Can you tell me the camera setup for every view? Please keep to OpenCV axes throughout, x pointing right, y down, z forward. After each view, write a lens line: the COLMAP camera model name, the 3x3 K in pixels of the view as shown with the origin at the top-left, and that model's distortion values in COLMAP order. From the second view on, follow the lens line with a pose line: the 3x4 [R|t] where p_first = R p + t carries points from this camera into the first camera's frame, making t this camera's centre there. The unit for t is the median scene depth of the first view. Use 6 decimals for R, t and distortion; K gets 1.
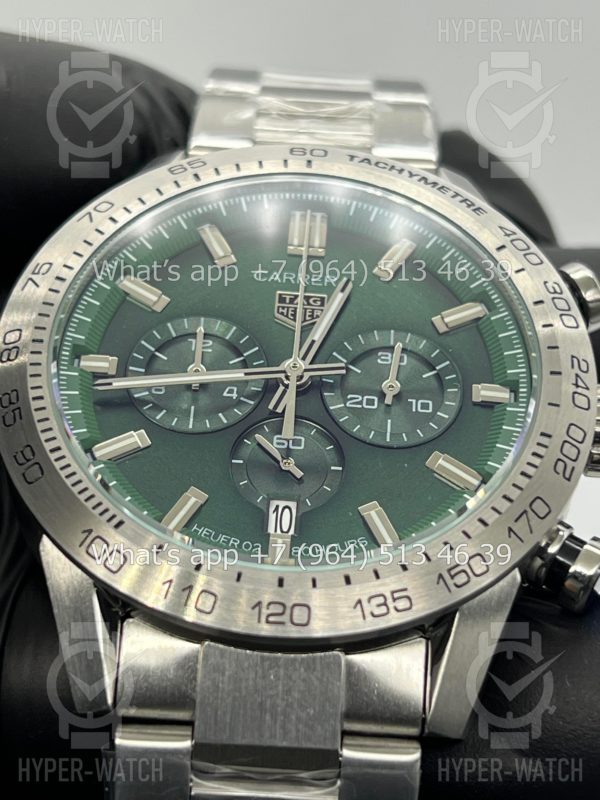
lens RADIAL K [[1937.6, 0, 300.0], [0, 1937.6, 400.0], [0, 0, 1]] dist [-0.004180, 0.079225]
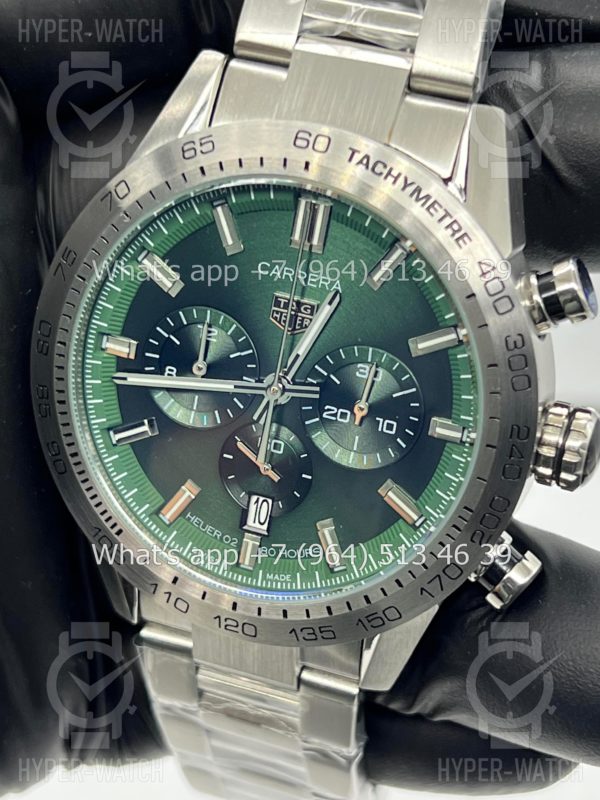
lens RADIAL K [[1911.4, 0, 302.5], [0, 1911.4, 437.3], [0, 0, 1]] dist [0.165116, 0.402769]
pose [[0.937036, 0.183417, -0.297190, 0.348036], [0.096353, 0.682171, 0.724817, -0.802183], [0.335678, -0.707814, 0.621546, 0.288744]]
